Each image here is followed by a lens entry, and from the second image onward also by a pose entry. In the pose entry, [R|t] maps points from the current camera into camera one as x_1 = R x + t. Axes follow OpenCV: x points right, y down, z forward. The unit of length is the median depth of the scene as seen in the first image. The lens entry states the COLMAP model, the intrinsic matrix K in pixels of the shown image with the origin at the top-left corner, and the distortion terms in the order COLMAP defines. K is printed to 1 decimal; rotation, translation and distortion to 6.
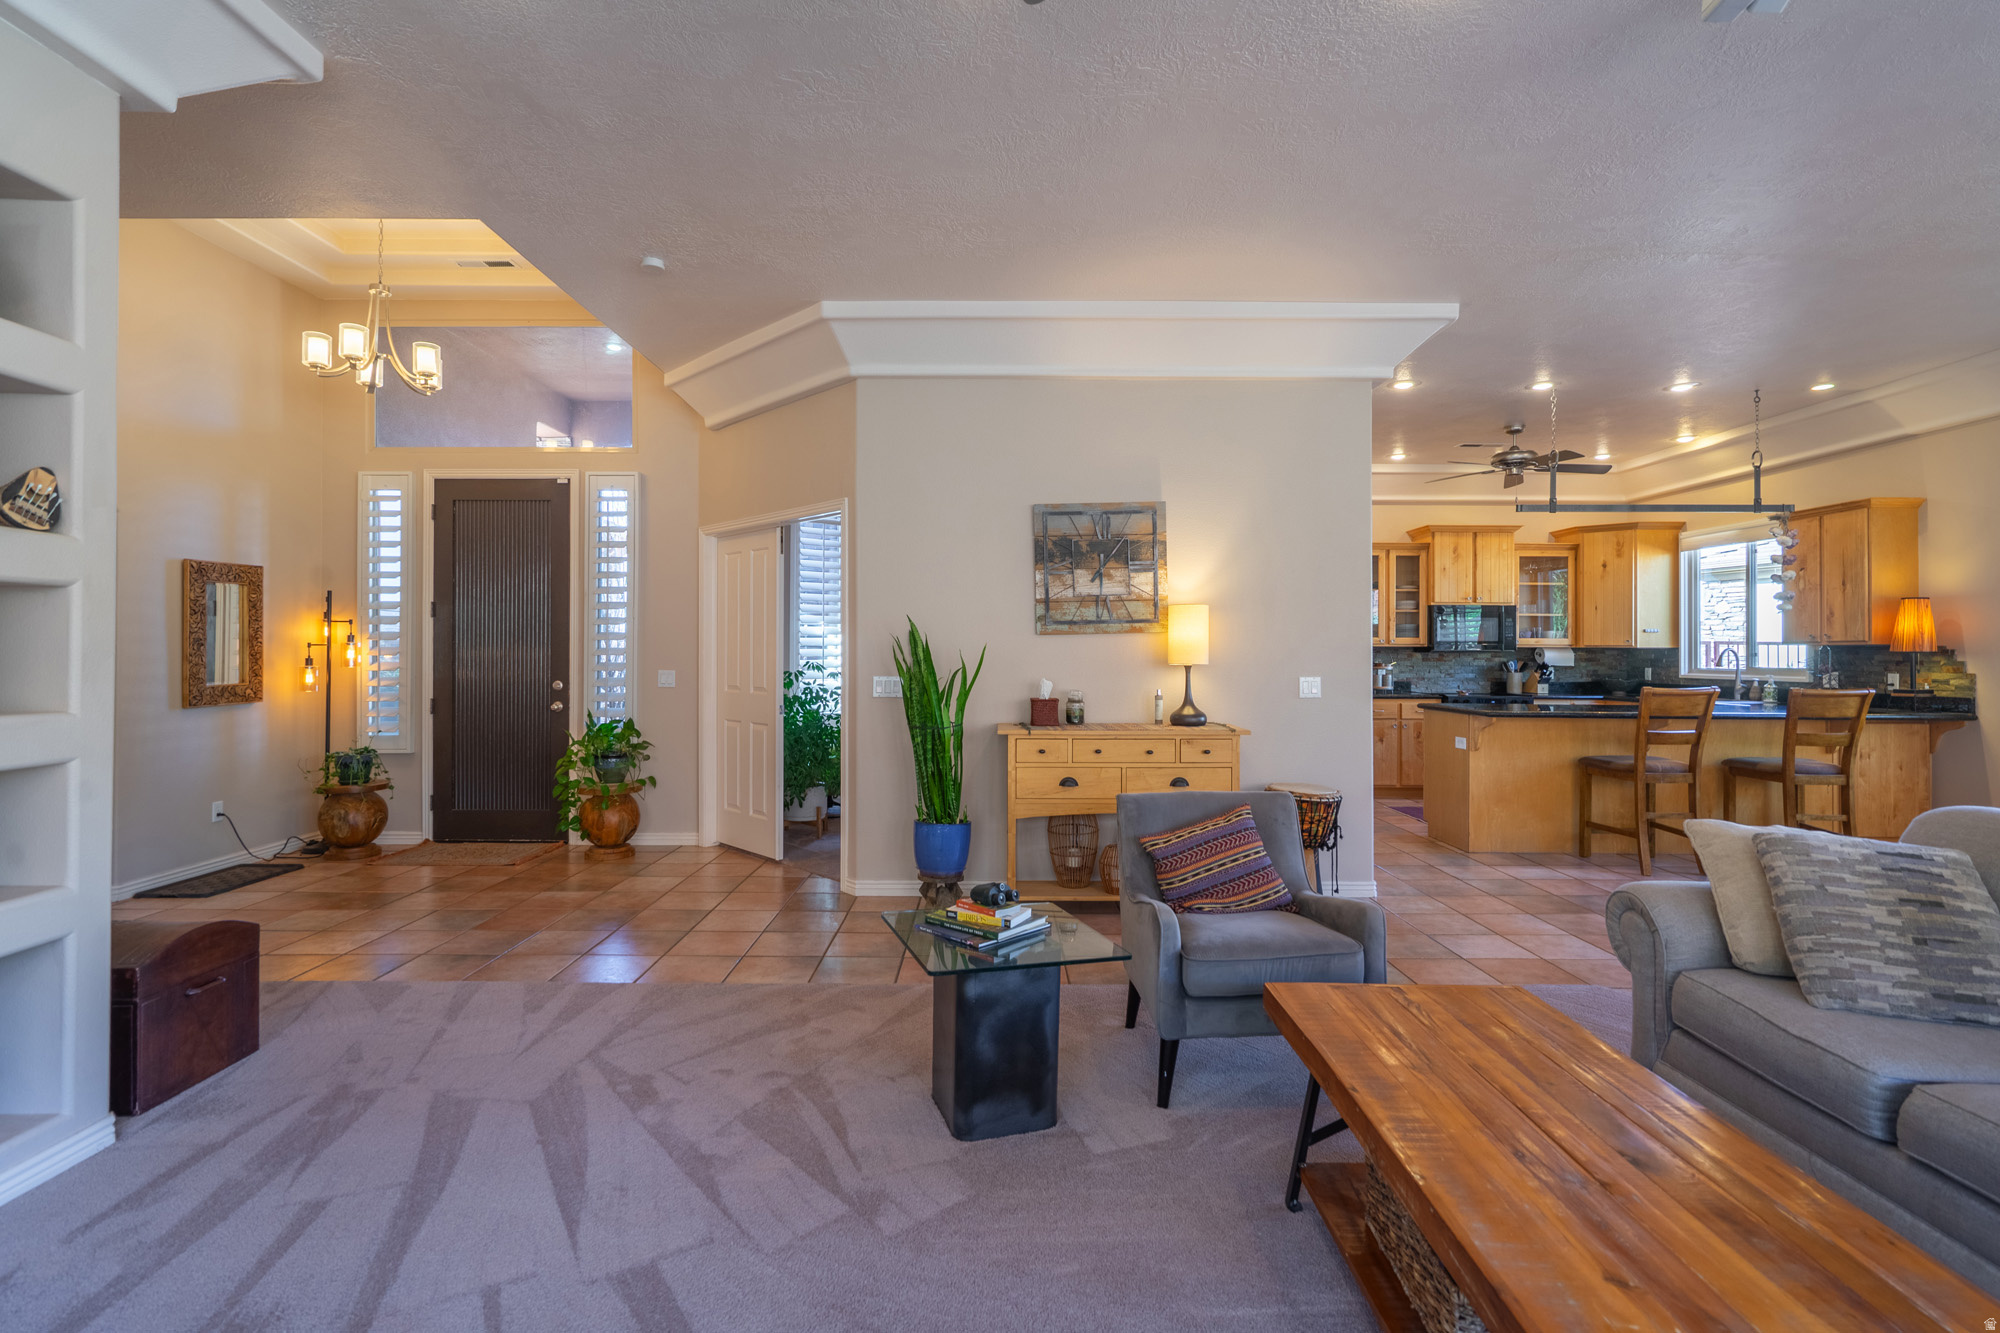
lens RADIAL K [[920.3, 0, 980.2], [0, 920.3, 642.5], [0, 0, 1]] dist [-0.006929, 0.002613]
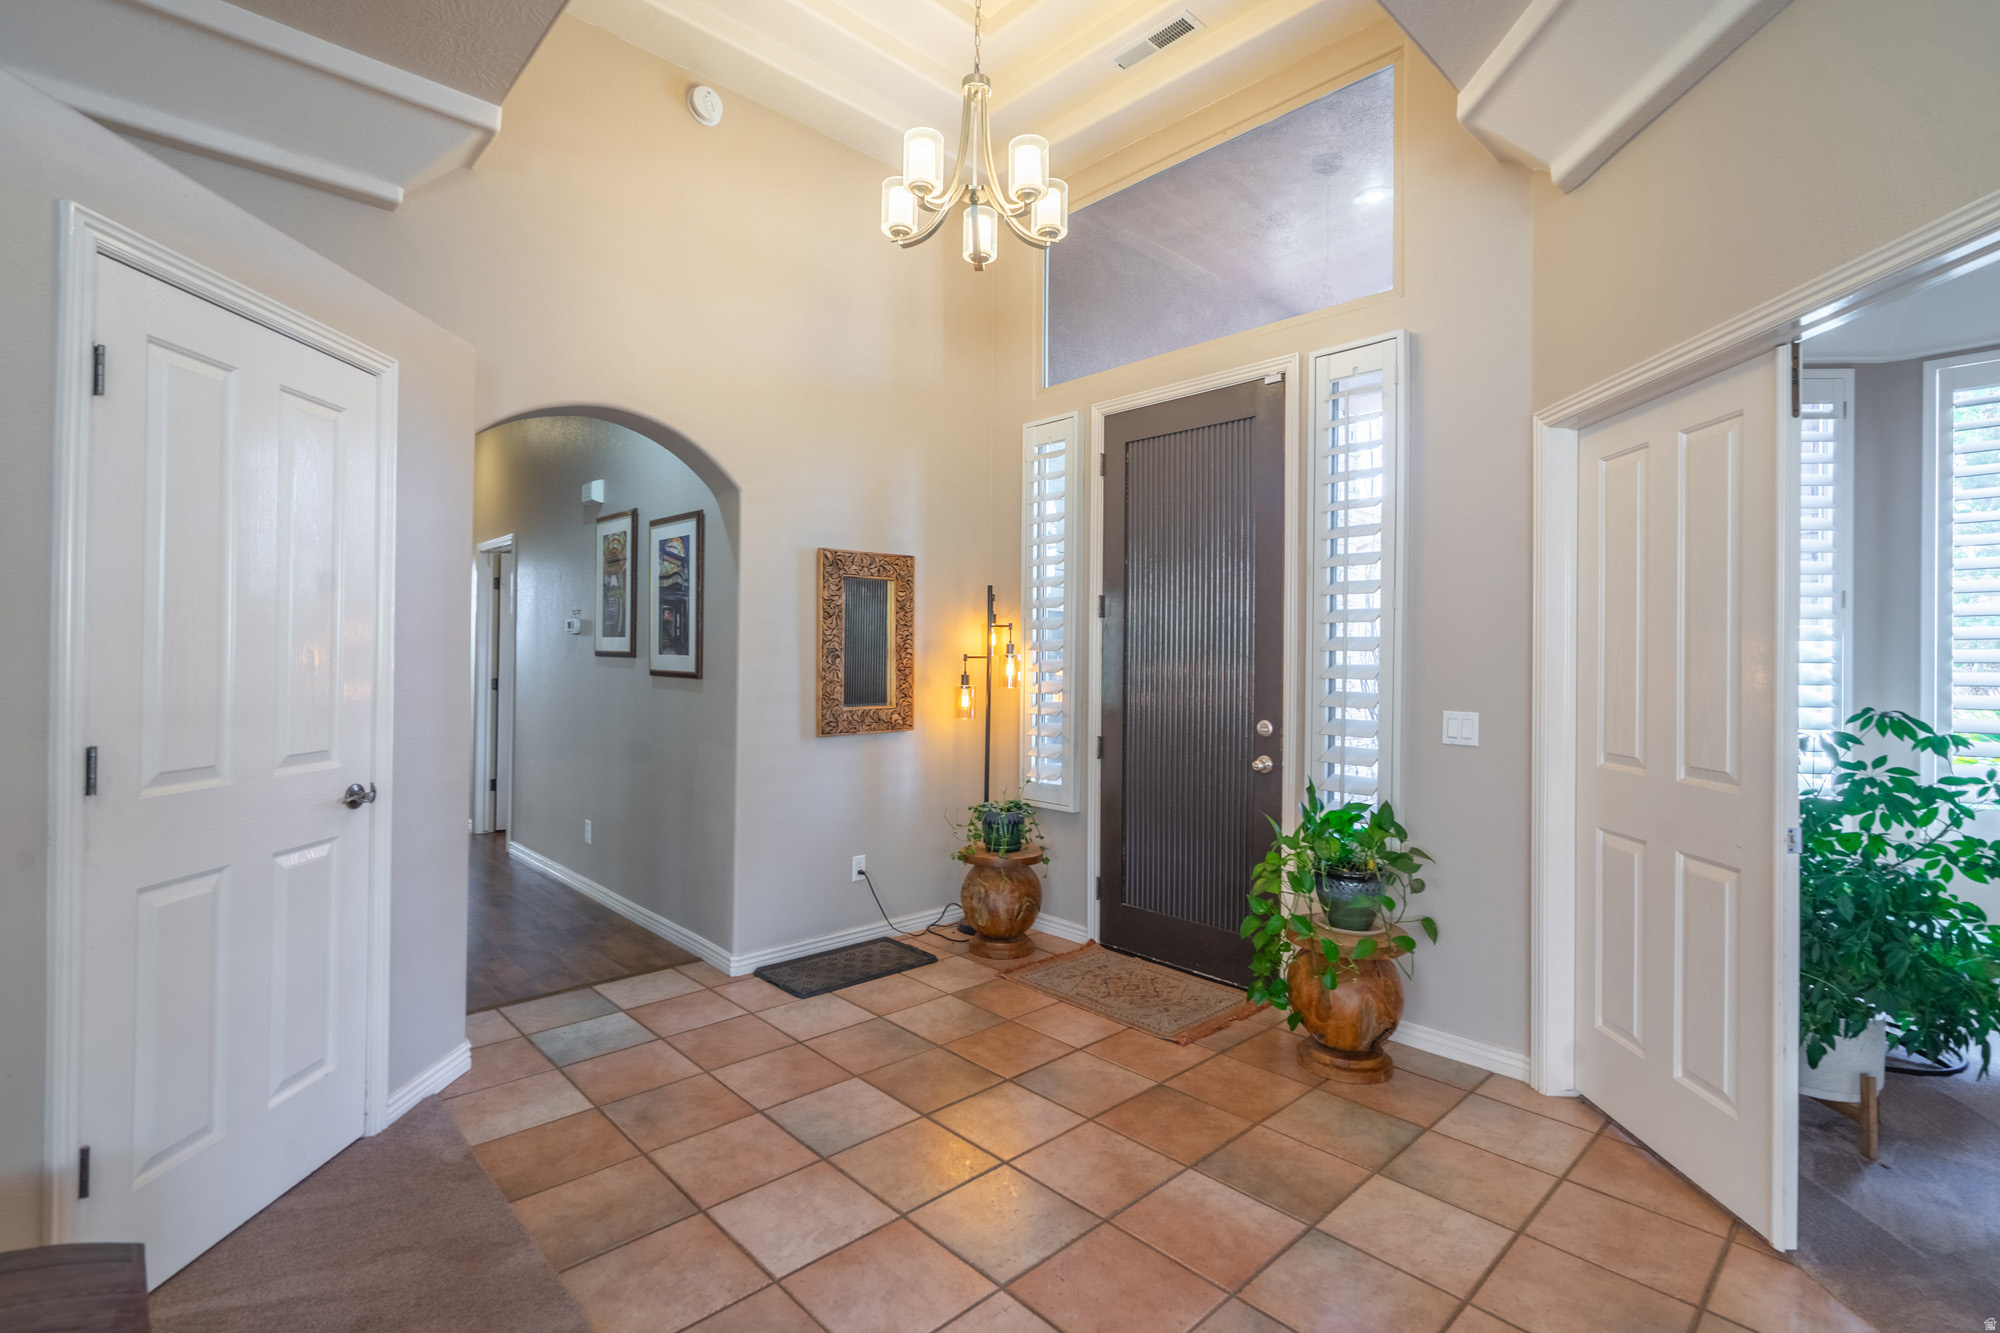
lens RADIAL K [[920.3, 0, 1014.1], [0, 920.3, 655.2], [0, 0, 1]] dist [-0.006929, 0.002613]
pose [[0.711527, 0.002969, -0.702652, -0.163542], [-0.002581, 0.999995, 0.001611, -0.000702], [0.702654, 0.000668, 0.711531, 0.476683]]
